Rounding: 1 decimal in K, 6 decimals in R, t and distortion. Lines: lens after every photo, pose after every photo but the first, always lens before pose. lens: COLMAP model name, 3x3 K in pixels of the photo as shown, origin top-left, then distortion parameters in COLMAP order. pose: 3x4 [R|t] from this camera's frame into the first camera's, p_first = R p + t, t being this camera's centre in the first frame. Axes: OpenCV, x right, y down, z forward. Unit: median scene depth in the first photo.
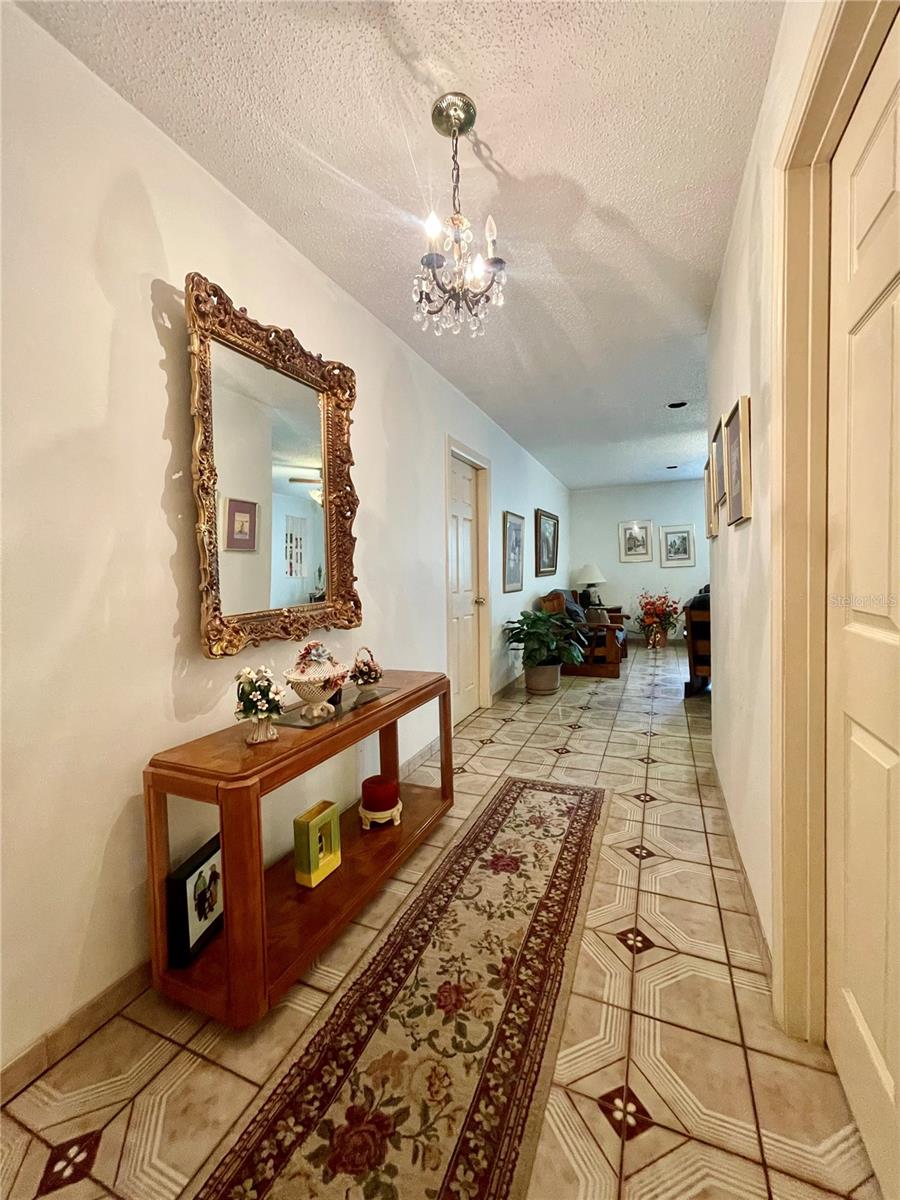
lens RADIAL K [[485.9, 0, 445.5], [0, 485.9, 587.3], [0, 0, 1]] dist [-0.004845, 0.001865]
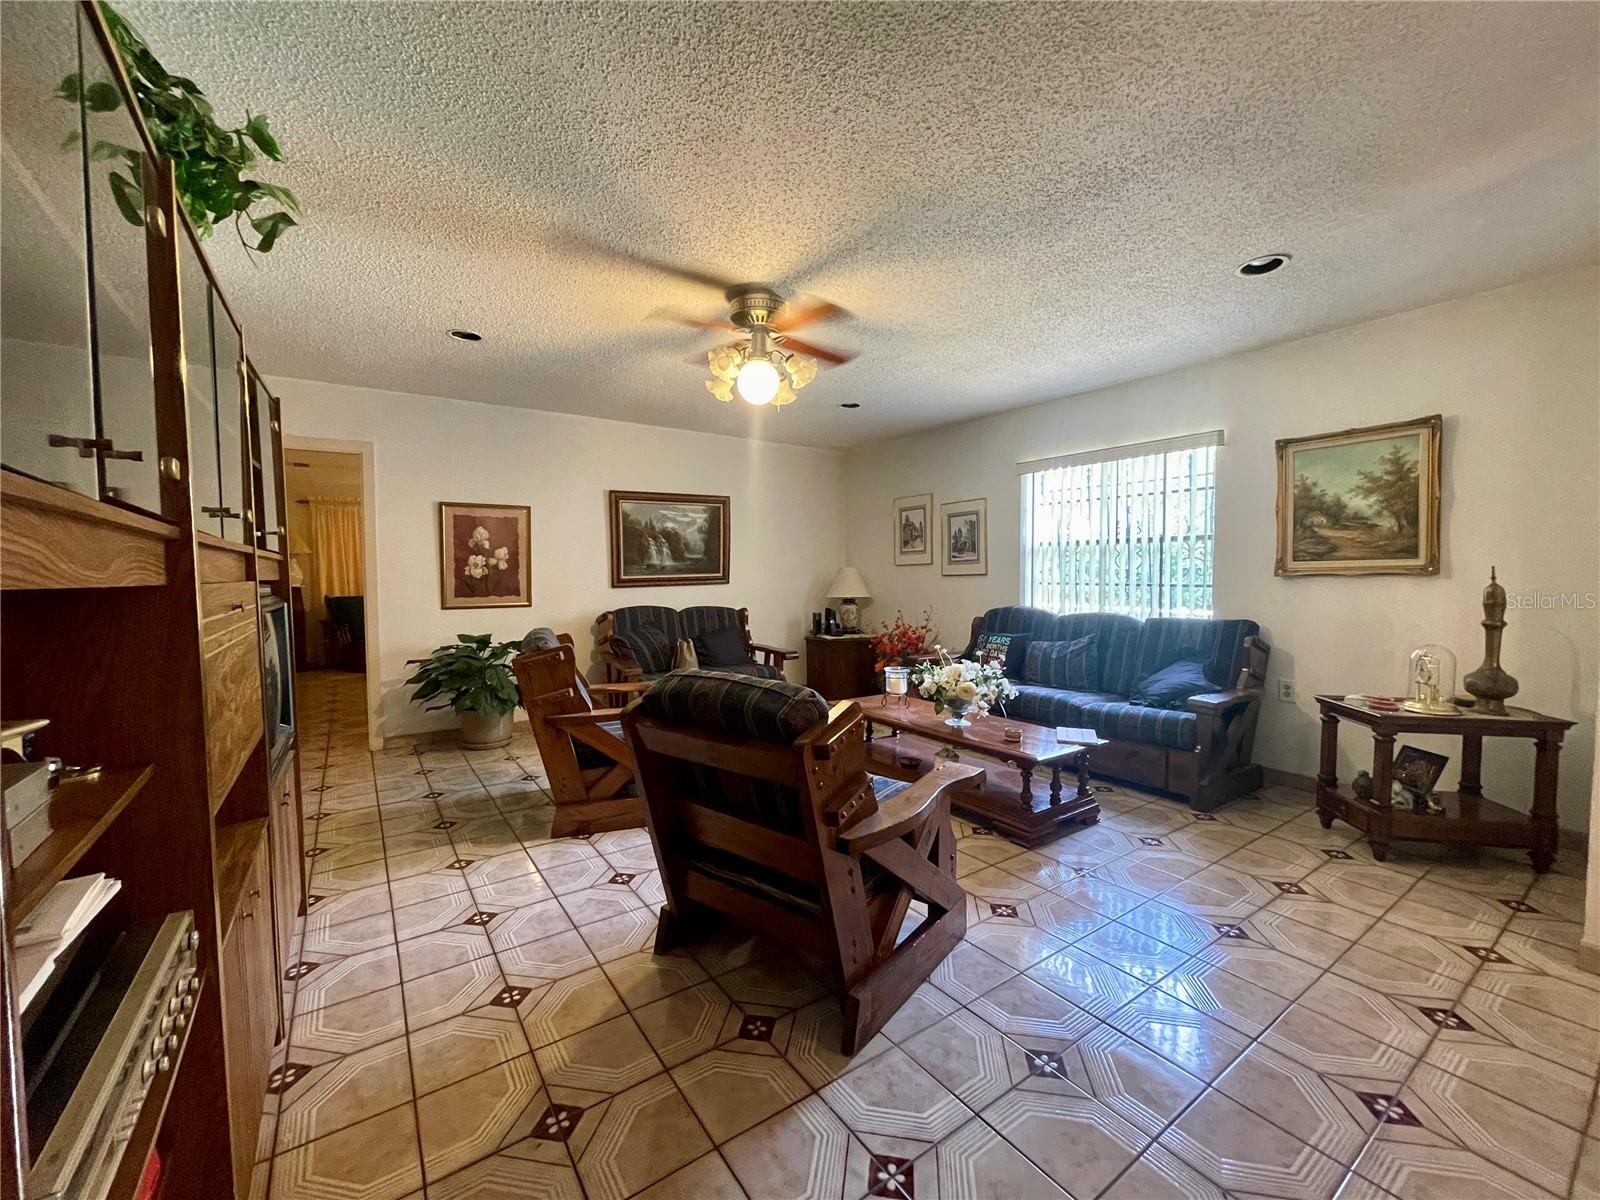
lens RADIAL K [[647.8, 0, 784.7], [0, 647.8, 602.8], [0, 0, 1]] dist [-0.004845, 0.001865]
pose [[0.845103, 0.047107, -0.532524, 2.541332], [-0.030299, 0.998730, 0.040264, -0.125106], [0.533745, -0.017892, 0.845456, 0.928911]]
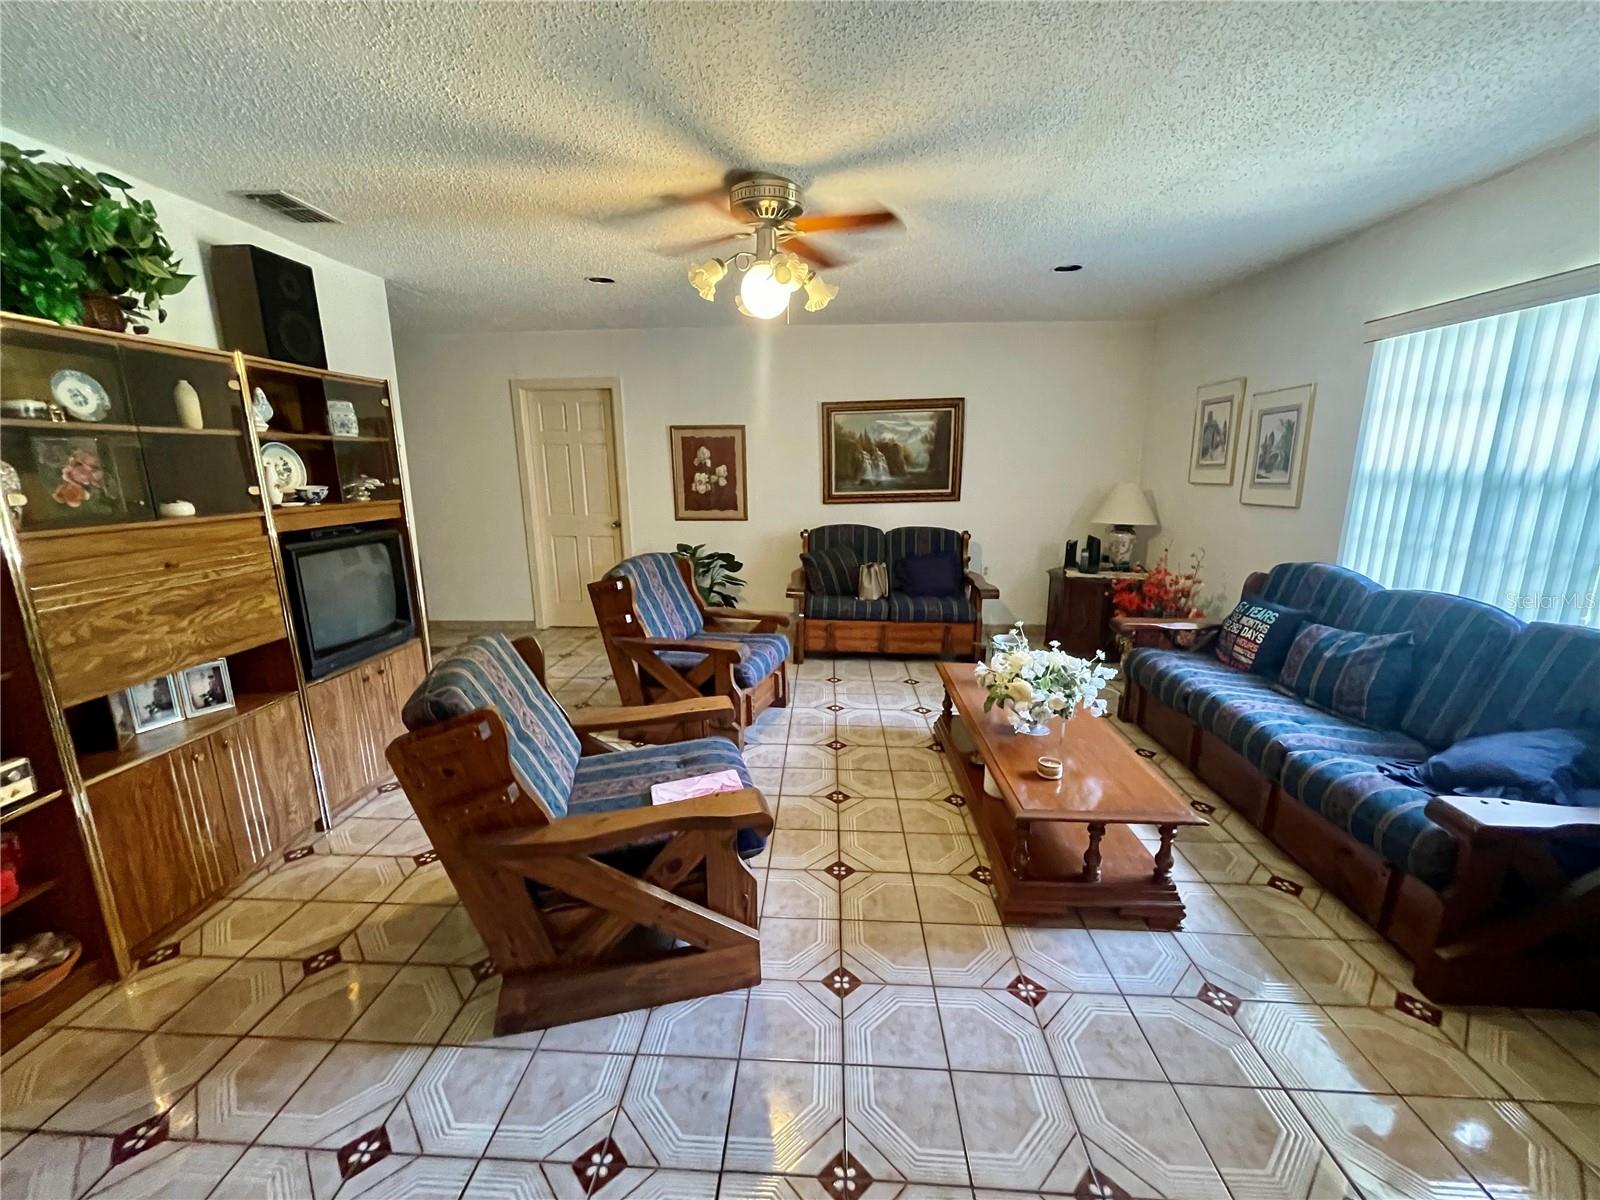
lens RADIAL K [[647.8, 0, 781.4], [0, 647.8, 599.2], [0, 0, 1]] dist [-0.004845, 0.001865]
pose [[0.336647, 0.220653, -0.915413, 2.967653], [-0.023105, 0.973800, 0.226229, -0.273935], [0.941347, -0.055009, 0.332925, 1.738571]]
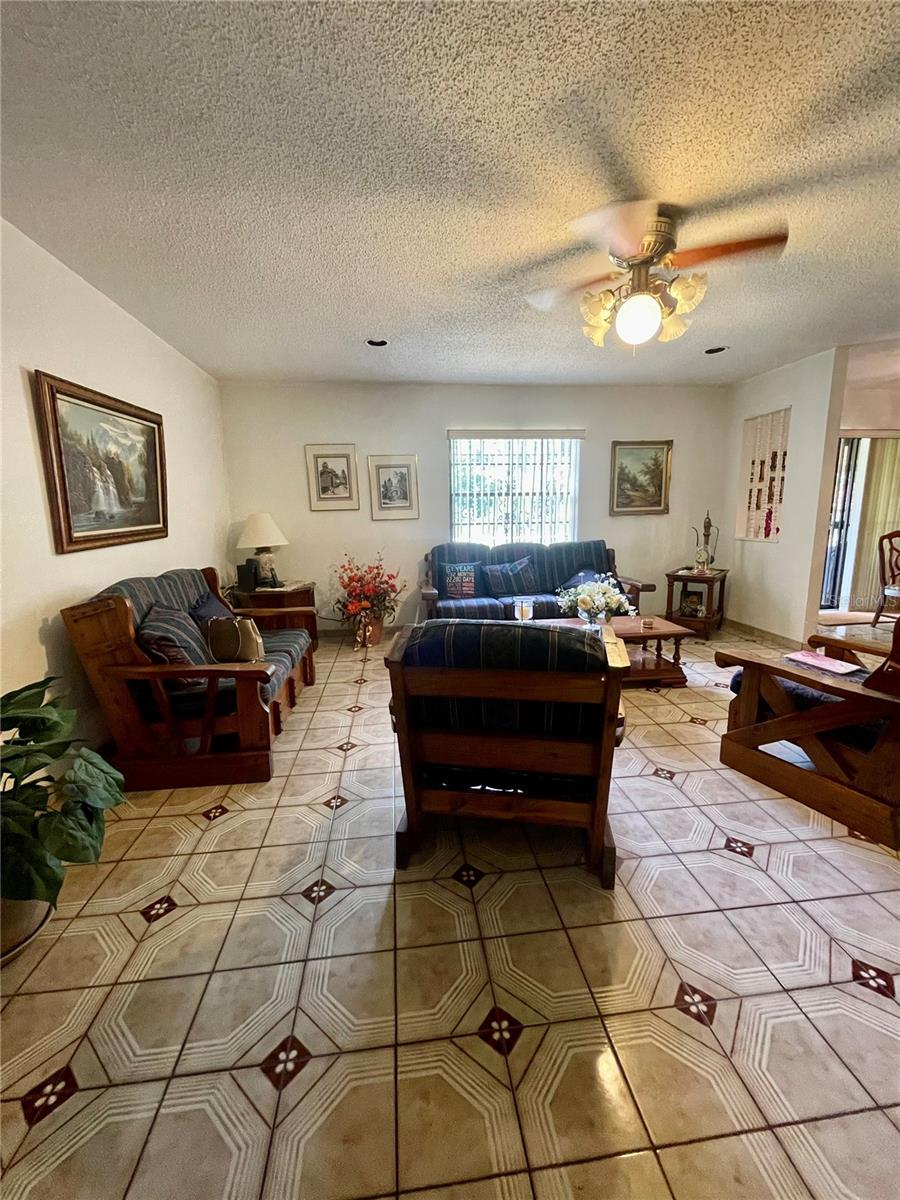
lens RADIAL K [[485.9, 0, 450.3], [0, 485.9, 598.6], [0, 0, 1]] dist [-0.004845, 0.001865]
pose [[0.861219, -0.079391, 0.501995, 0.730006], [0.006391, 0.989338, 0.145500, -0.114249], [-0.508194, -0.122099, 0.852544, 1.389330]]
